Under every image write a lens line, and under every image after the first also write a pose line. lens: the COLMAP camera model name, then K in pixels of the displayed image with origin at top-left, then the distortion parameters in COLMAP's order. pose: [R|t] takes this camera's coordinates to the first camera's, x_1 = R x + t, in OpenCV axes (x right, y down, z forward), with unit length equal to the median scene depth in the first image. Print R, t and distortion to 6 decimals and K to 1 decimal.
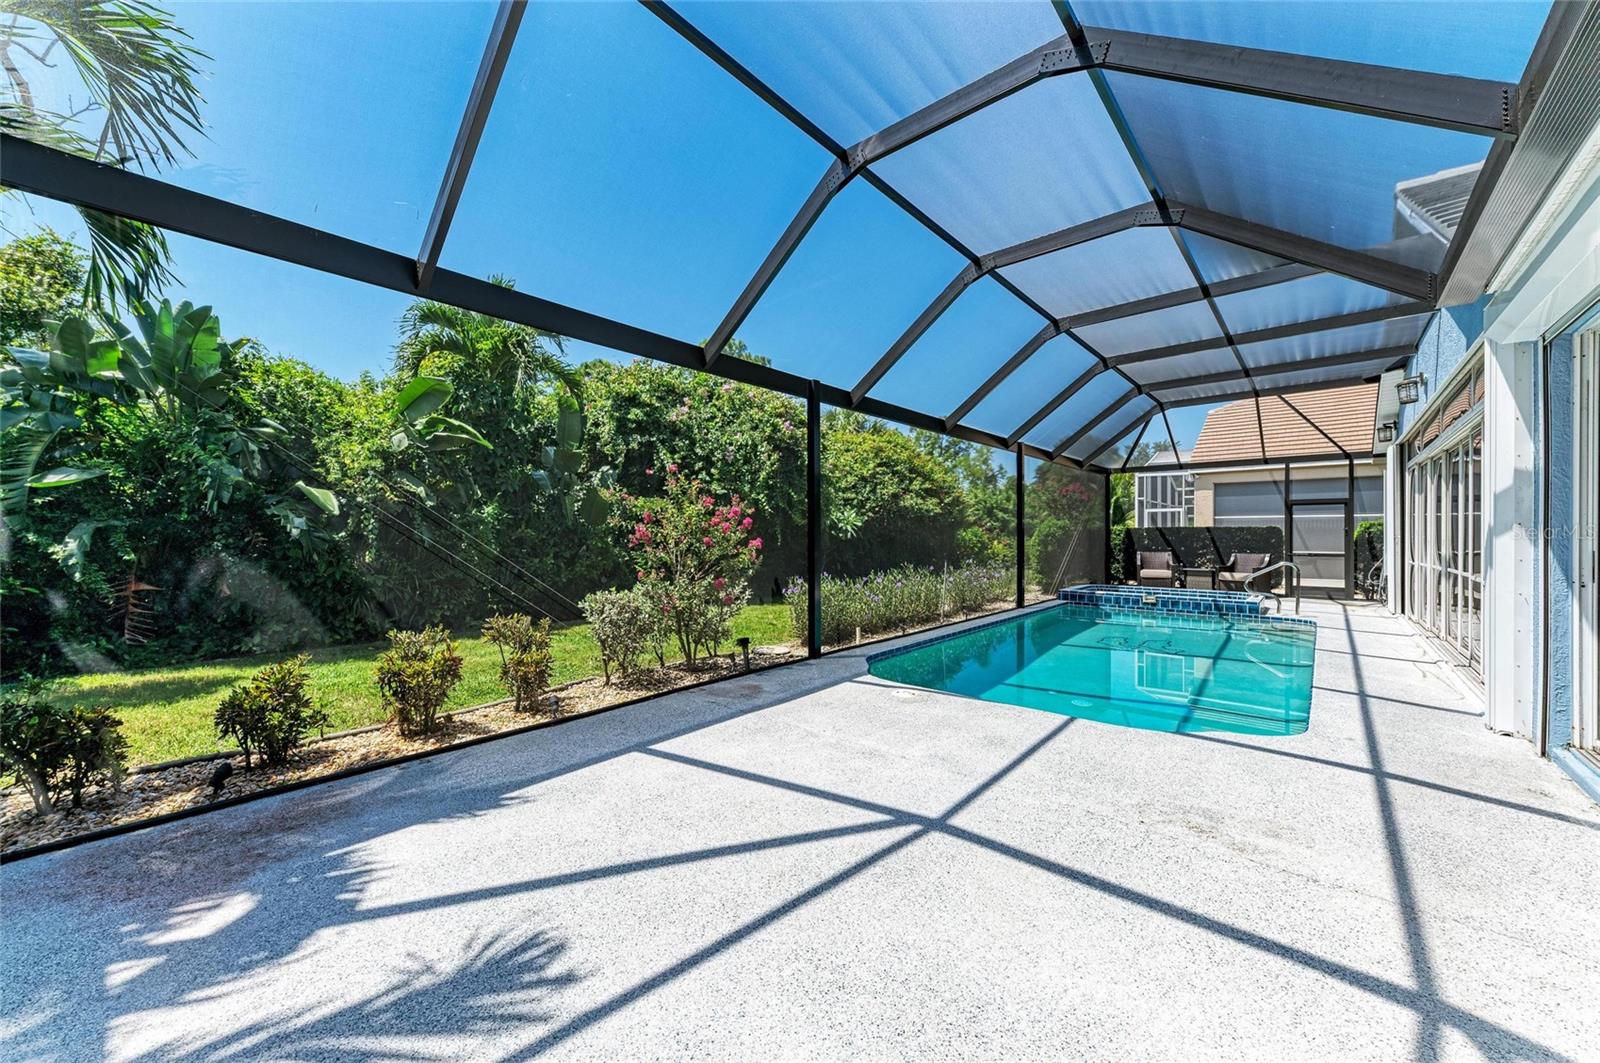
lens RADIAL K [[586.4, 0, 800.0], [0, 586.4, 531.5], [0, 0, 1]] dist [0.019281, -0.007178]
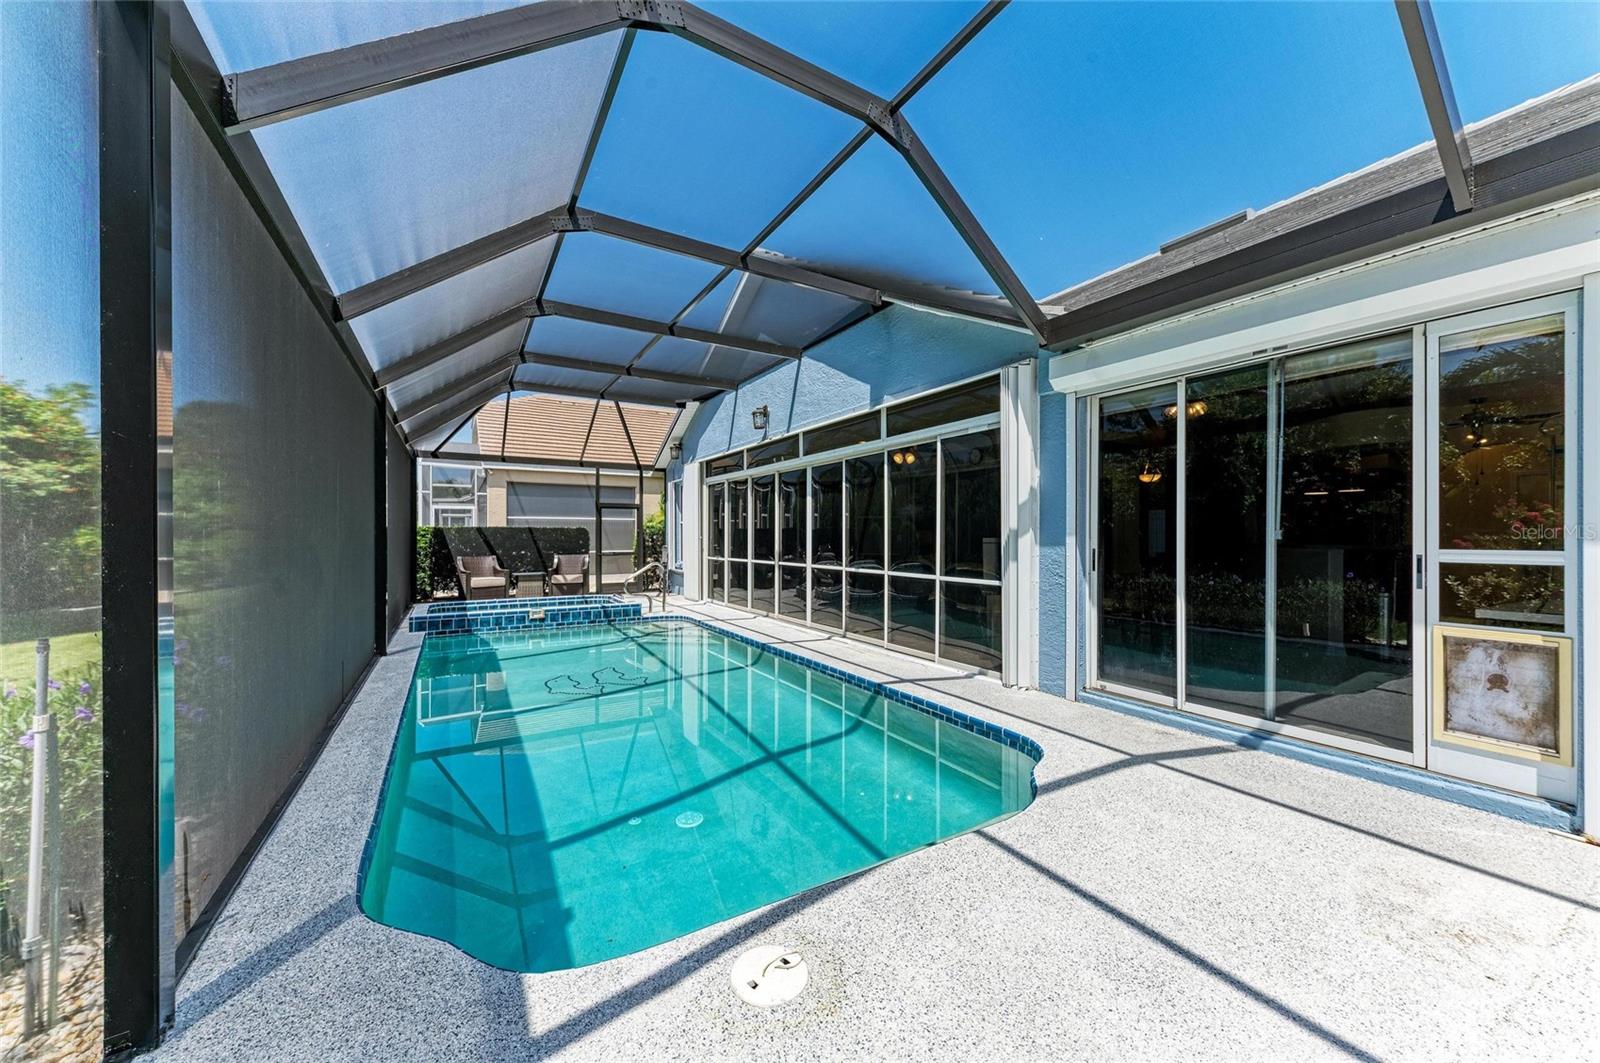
lens RADIAL K [[586.4, 0, 800.0], [0, 586.4, 531.5], [0, 0, 1]] dist [0.019281, -0.007178]
pose [[0.314490, 0.005254, 0.949246, -0.067382], [-0.005656, 0.999977, -0.003661, -0.000226], [-0.949244, -0.004217, 0.314512, 0.345104]]
